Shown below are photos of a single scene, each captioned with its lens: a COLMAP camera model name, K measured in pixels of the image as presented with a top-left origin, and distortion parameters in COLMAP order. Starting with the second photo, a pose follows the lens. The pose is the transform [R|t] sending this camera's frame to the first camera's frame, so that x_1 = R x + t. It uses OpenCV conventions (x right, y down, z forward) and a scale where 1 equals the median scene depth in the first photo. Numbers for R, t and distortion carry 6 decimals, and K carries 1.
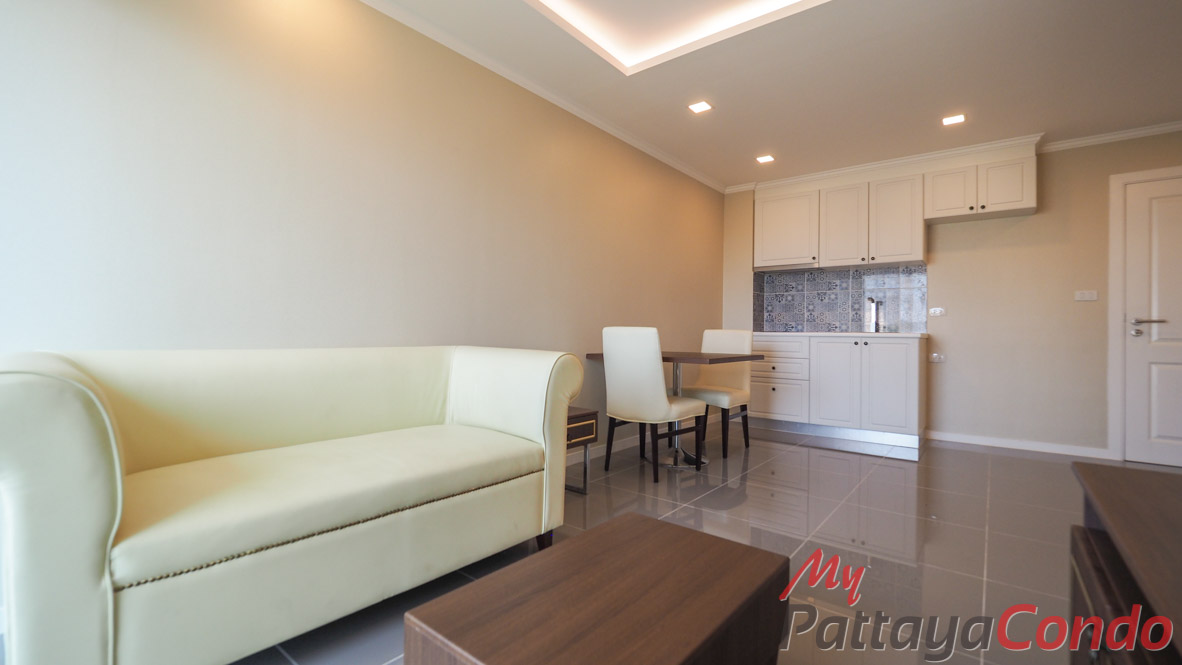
lens RADIAL K [[500.3, 0, 591.0], [0, 500.3, 332.5], [0, 0, 1]] dist [-0.004800, -0.000366]
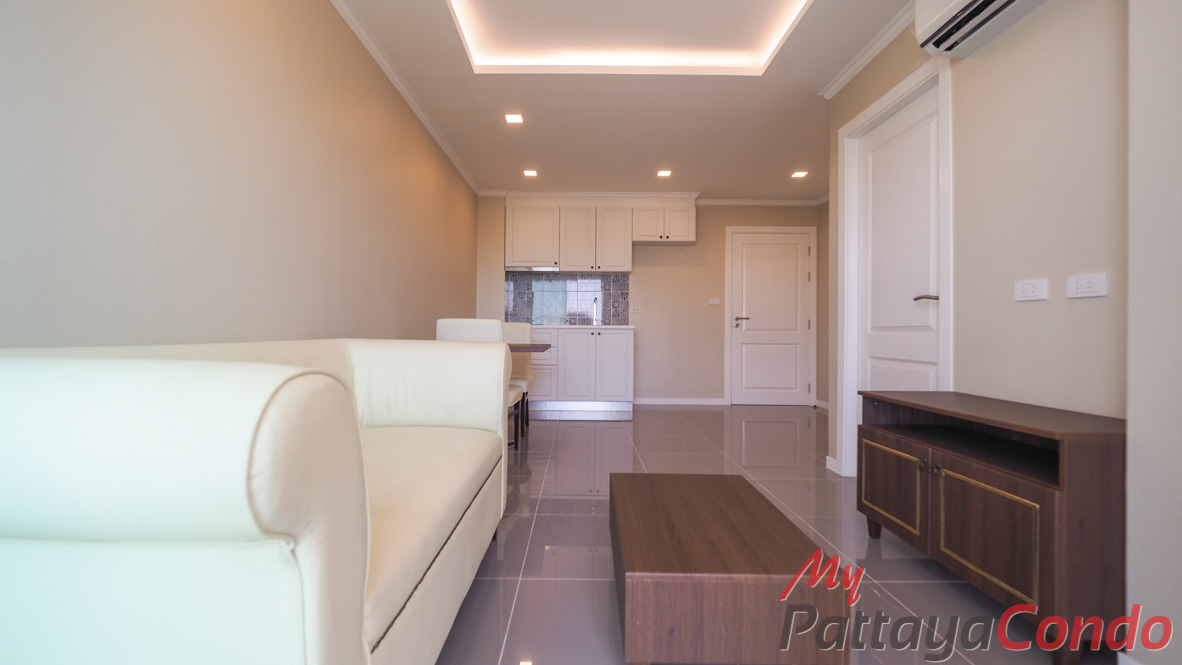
lens RADIAL K [[495.8, 0, 571.7], [0, 495.8, 328.0], [0, 0, 1]] dist [0.041847, -0.000084]
pose [[0.782956, -0.002570, 0.622071, -0.324454], [0.001221, 0.999996, 0.002594, 0.004157], [-0.622075, -0.001272, 0.782956, 0.057172]]
